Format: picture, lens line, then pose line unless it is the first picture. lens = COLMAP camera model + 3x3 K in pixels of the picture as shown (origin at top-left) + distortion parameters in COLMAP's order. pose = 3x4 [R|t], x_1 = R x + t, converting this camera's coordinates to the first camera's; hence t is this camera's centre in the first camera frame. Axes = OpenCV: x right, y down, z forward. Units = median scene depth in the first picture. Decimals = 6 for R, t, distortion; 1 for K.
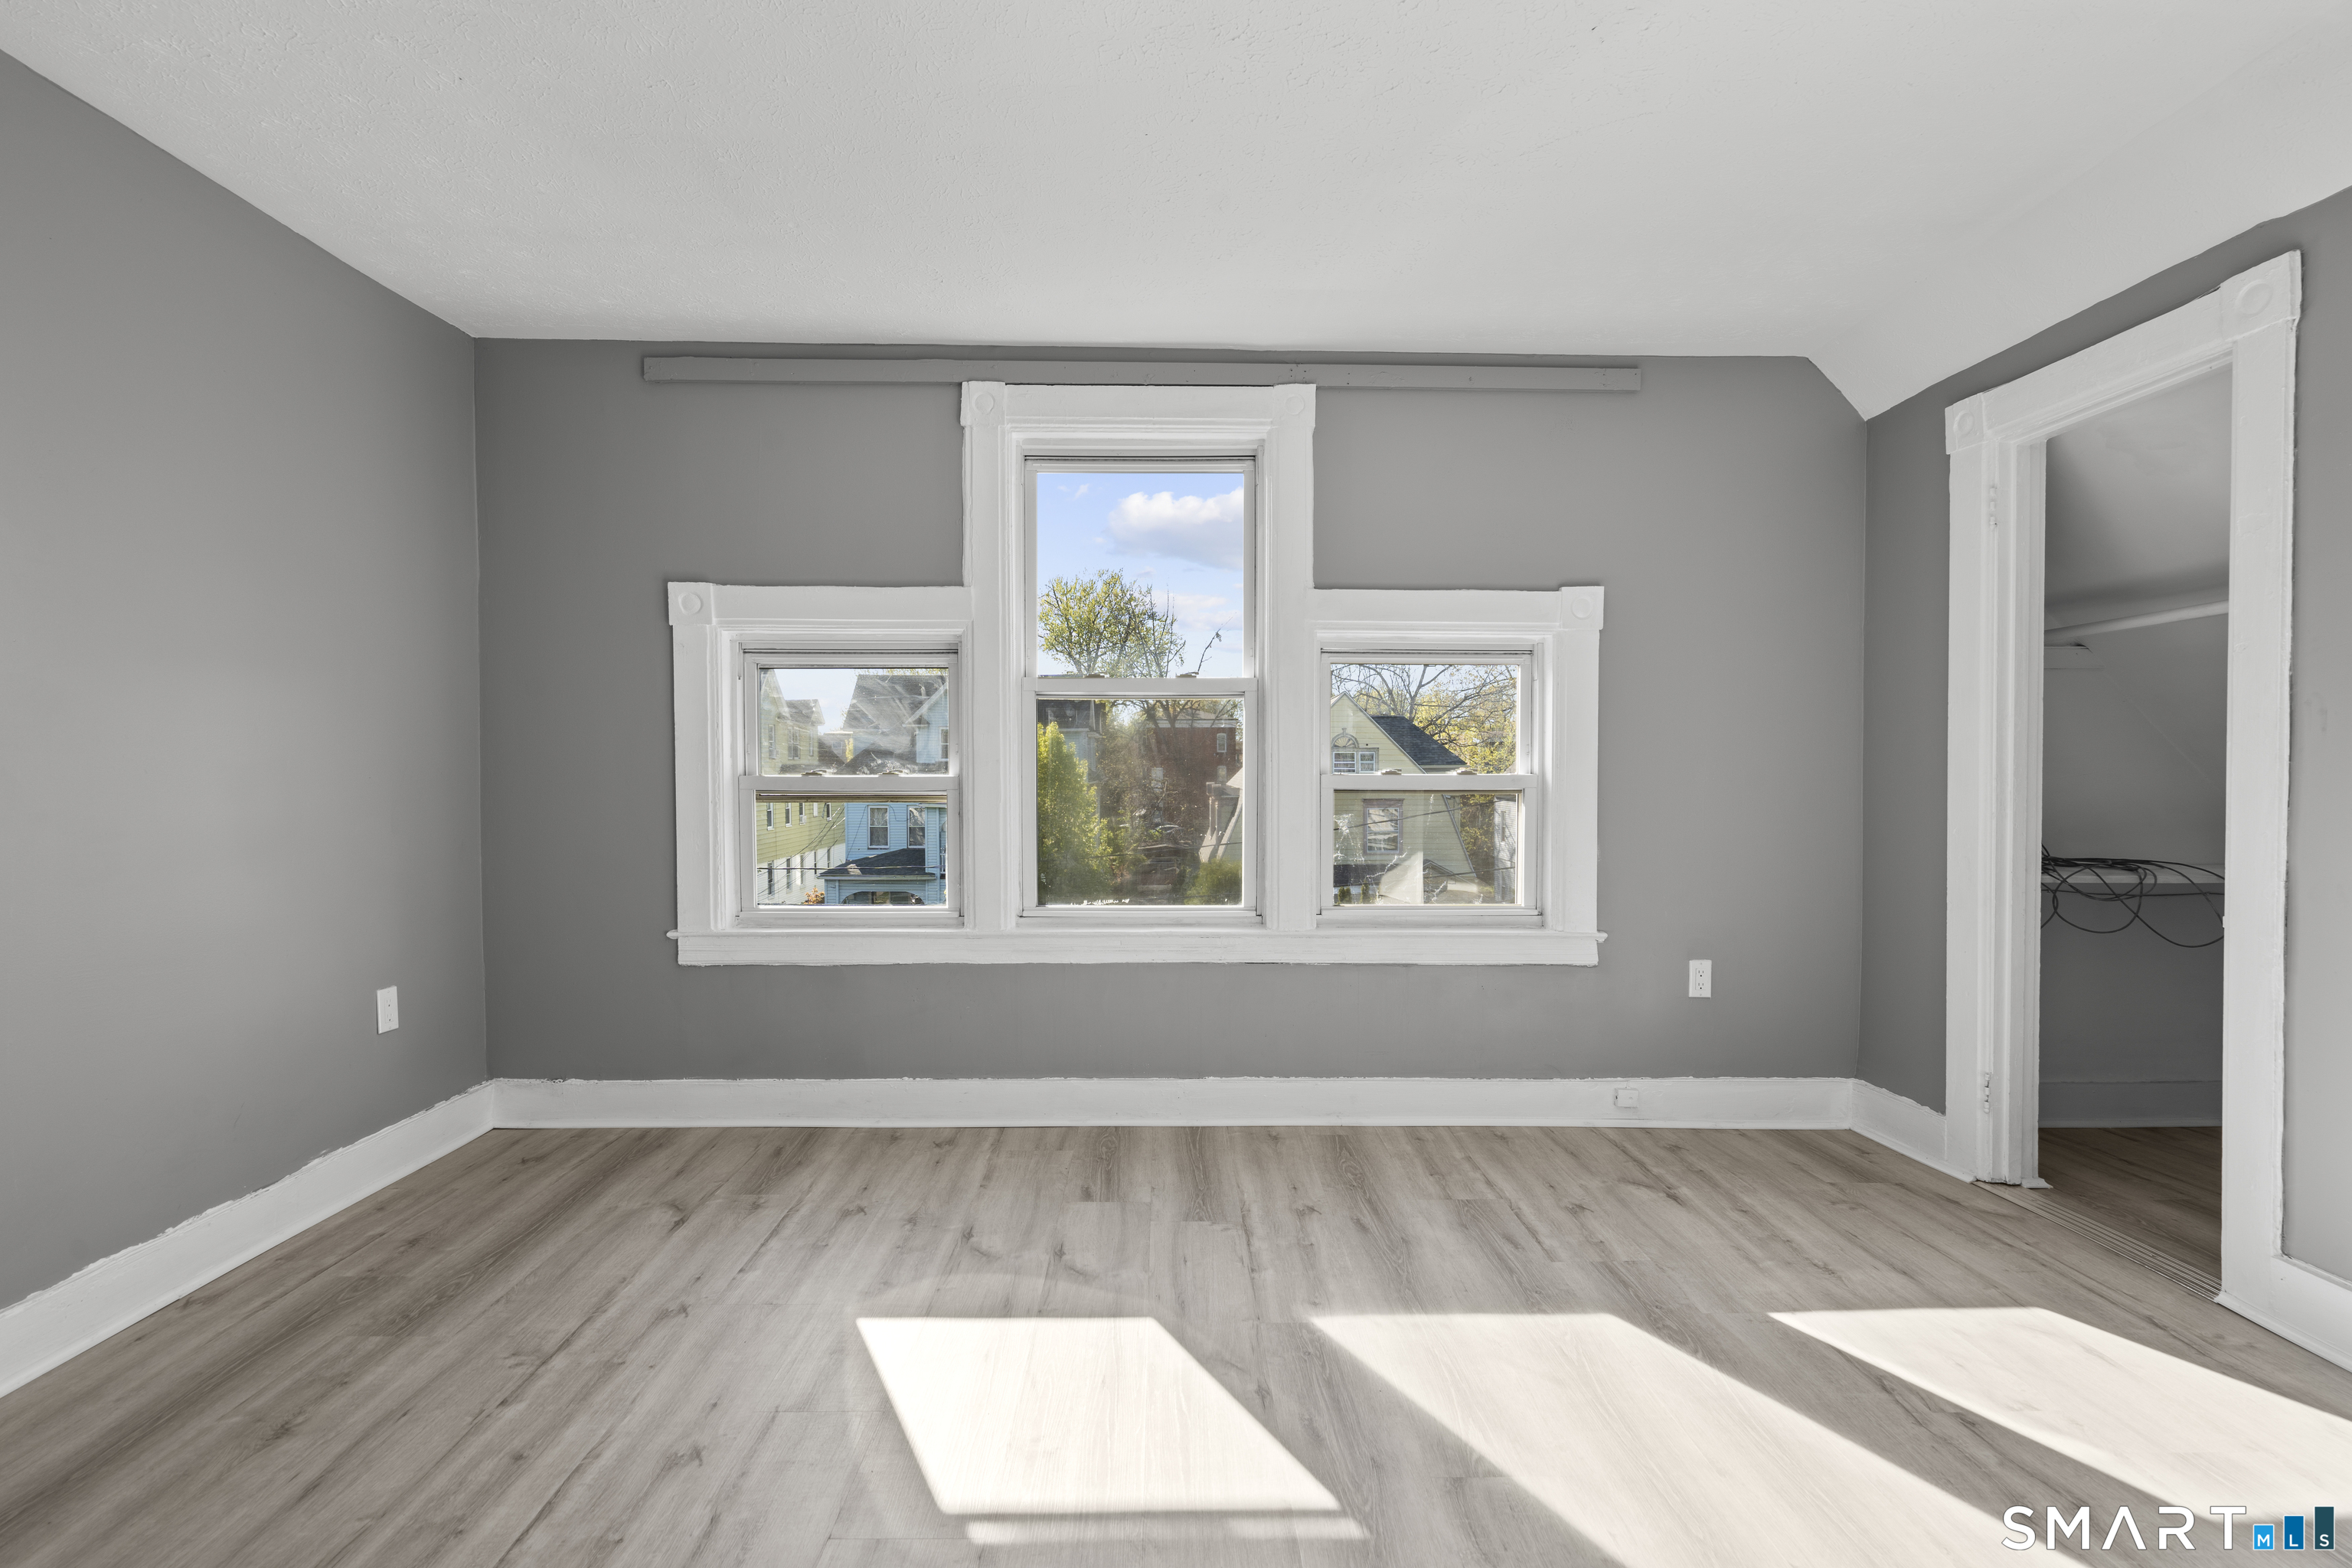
lens RADIAL K [[1052.4, 0, 1171.2], [0, 1052.4, 783.6], [0, 0, 1]] dist [-0.009201, 0.004366]
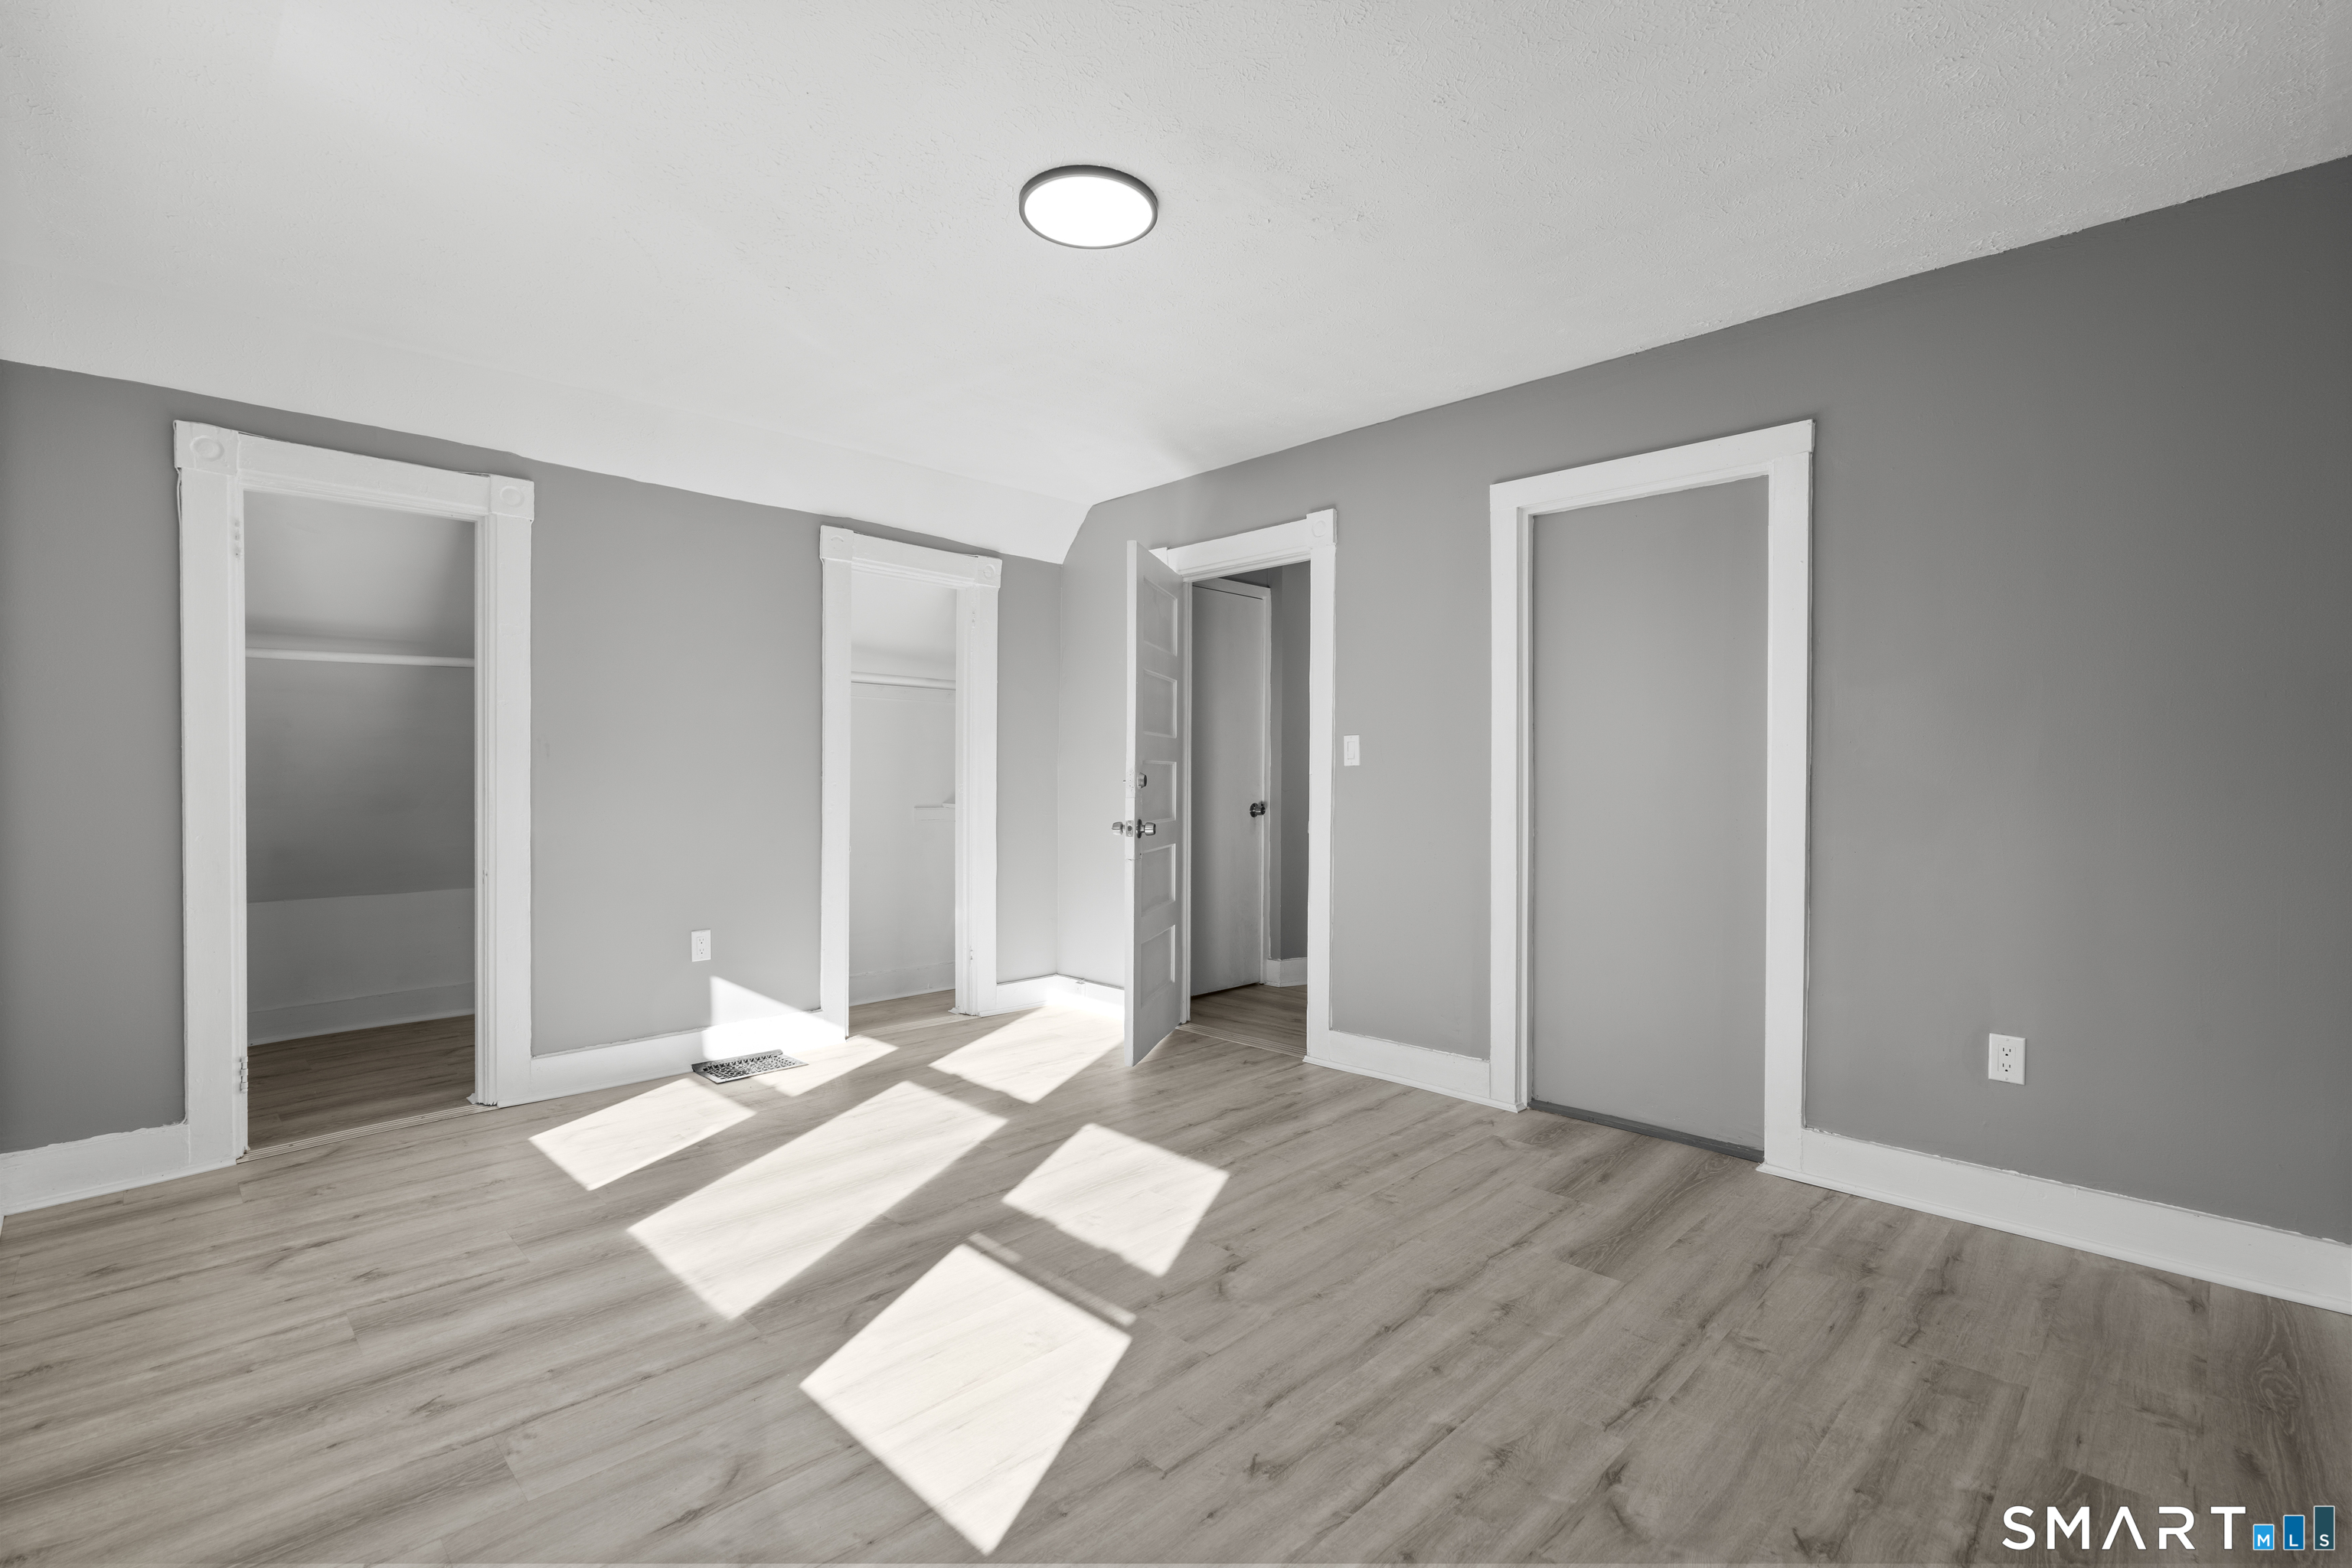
lens RADIAL K [[1052.4, 0, 1171.2], [0, 1052.4, 783.6], [0, 0, 1]] dist [-0.009201, 0.004366]
pose [[-0.699084, -0.006202, 0.715013, -0.789474], [0.012231, 0.999712, 0.020630, -0.022558], [-0.714935, 0.023168, -0.698807, 1.240117]]
